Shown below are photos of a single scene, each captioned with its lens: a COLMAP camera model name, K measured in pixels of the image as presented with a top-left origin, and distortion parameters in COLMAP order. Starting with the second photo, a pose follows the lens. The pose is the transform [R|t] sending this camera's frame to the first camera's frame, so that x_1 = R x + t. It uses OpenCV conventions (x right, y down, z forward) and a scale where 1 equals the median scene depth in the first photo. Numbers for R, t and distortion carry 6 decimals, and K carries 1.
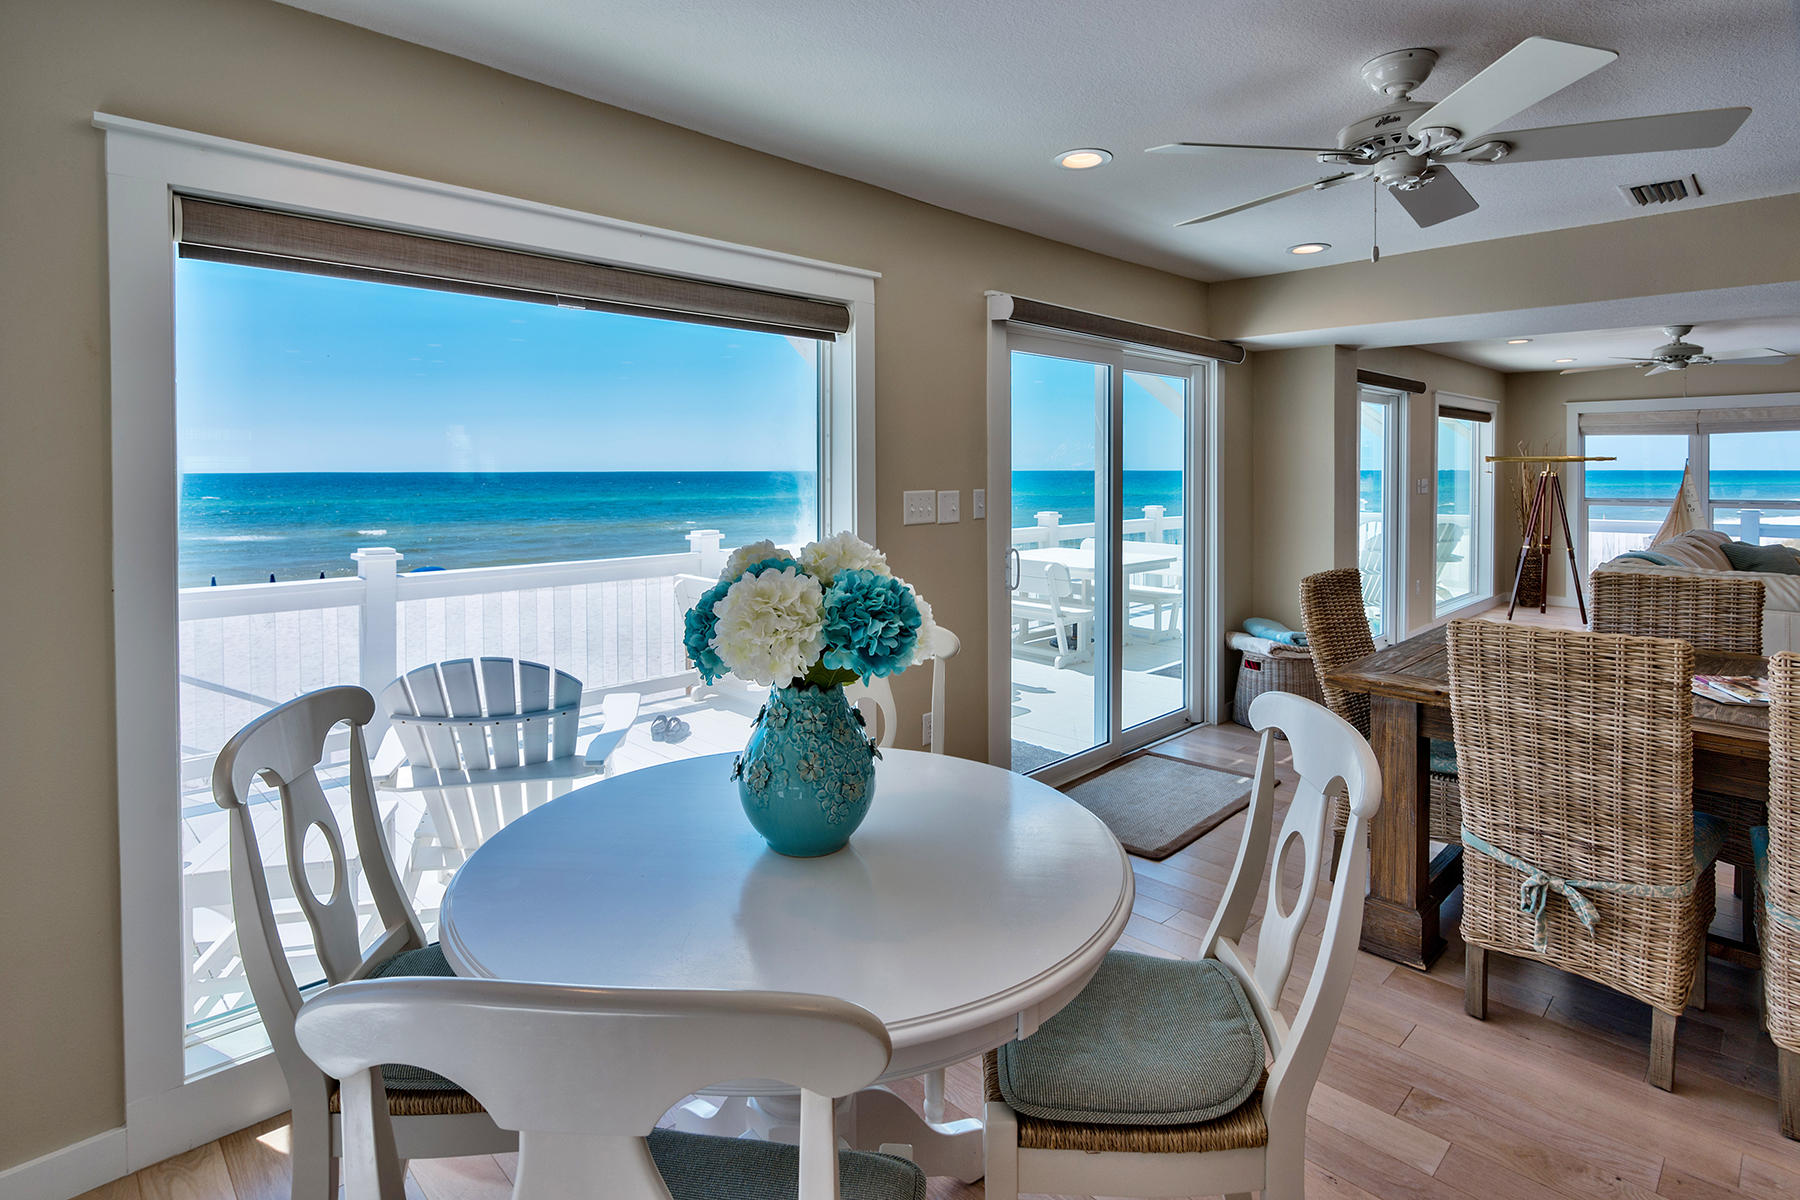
lens RADIAL K [[909.5, 0, 892.9], [0, 909.5, 495.6], [0, 0, 1]] dist [-0.001536, -0.000224]
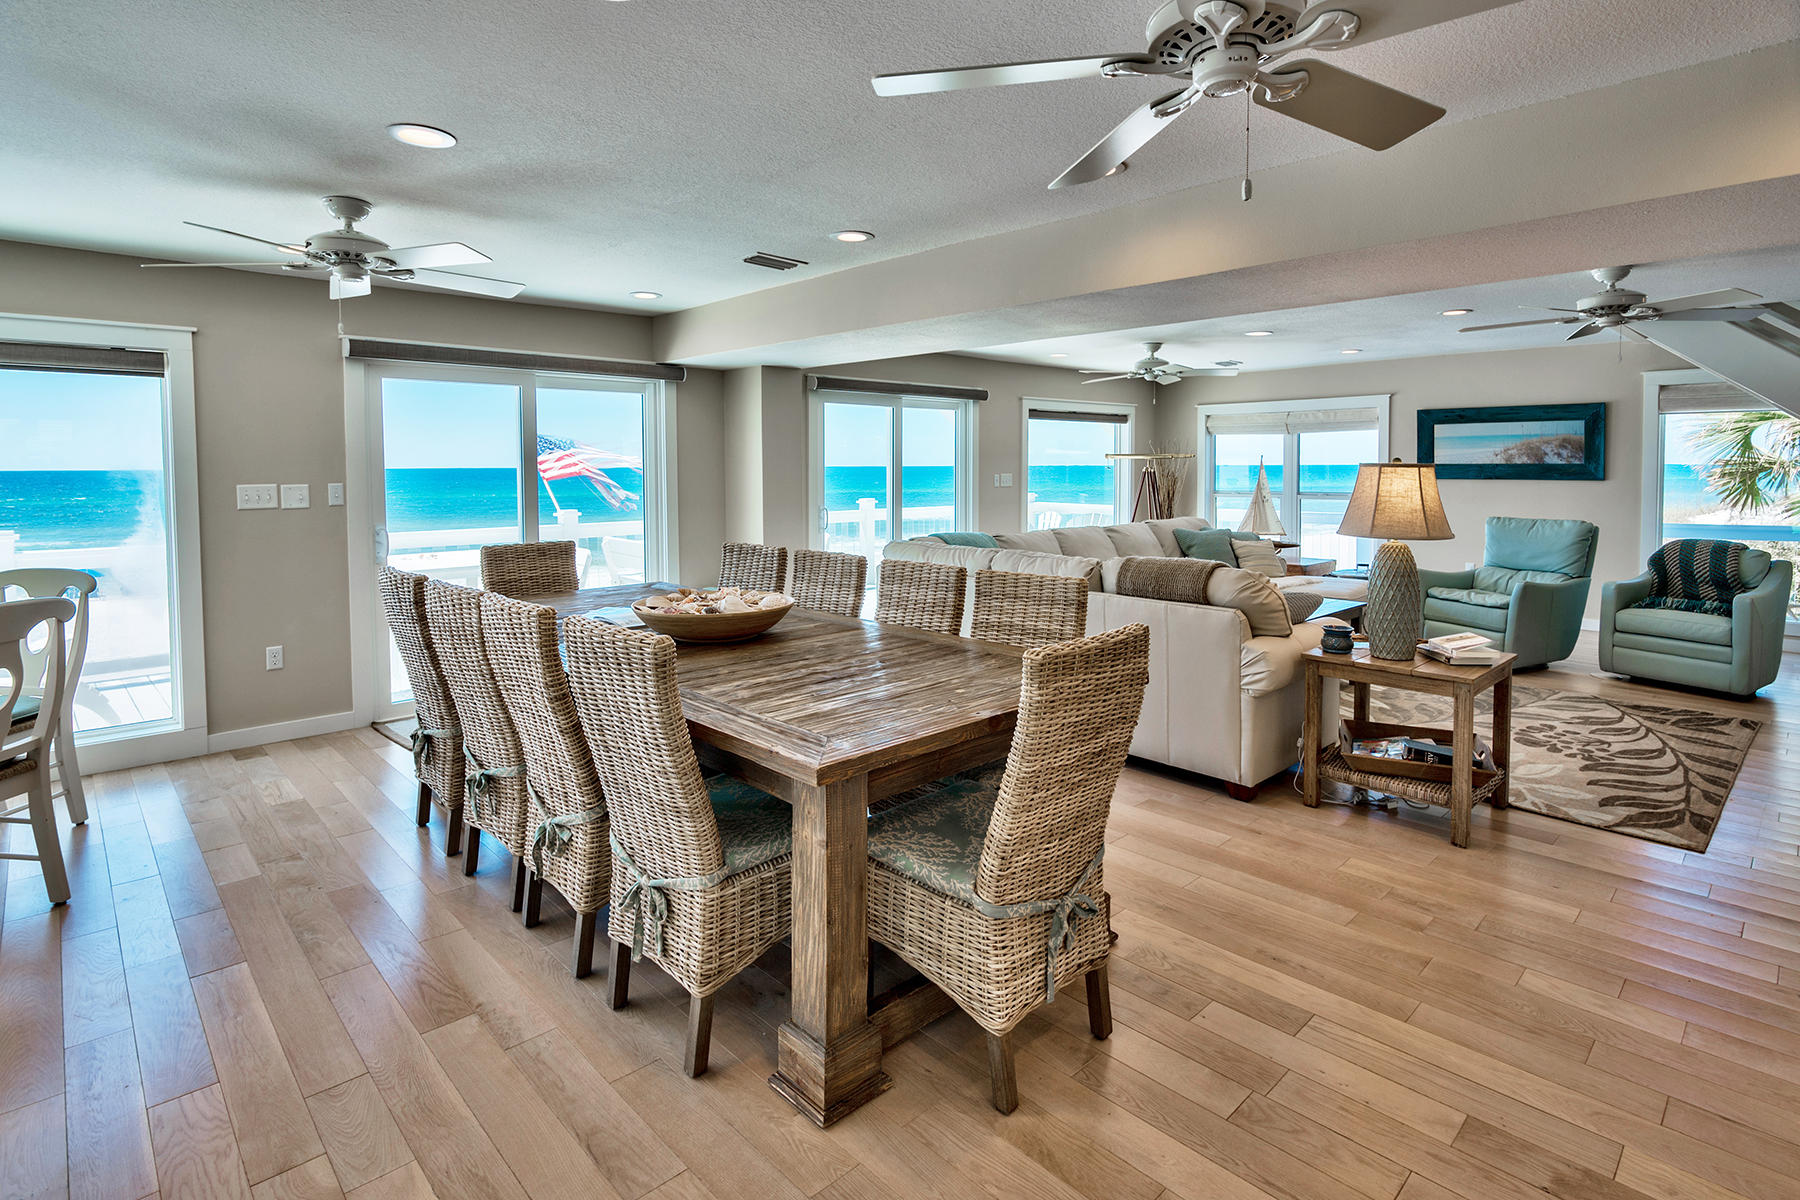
lens RADIAL K [[909.5, 0, 892.9], [0, 909.5, 495.6], [0, 0, 1]] dist [-0.001536, -0.000224]
pose [[0.999840, -0.001119, -0.017838, 0.525193], [0.001238, 0.999977, 0.006645, 0.001977], [0.017830, -0.006666, 0.999819, -0.181771]]
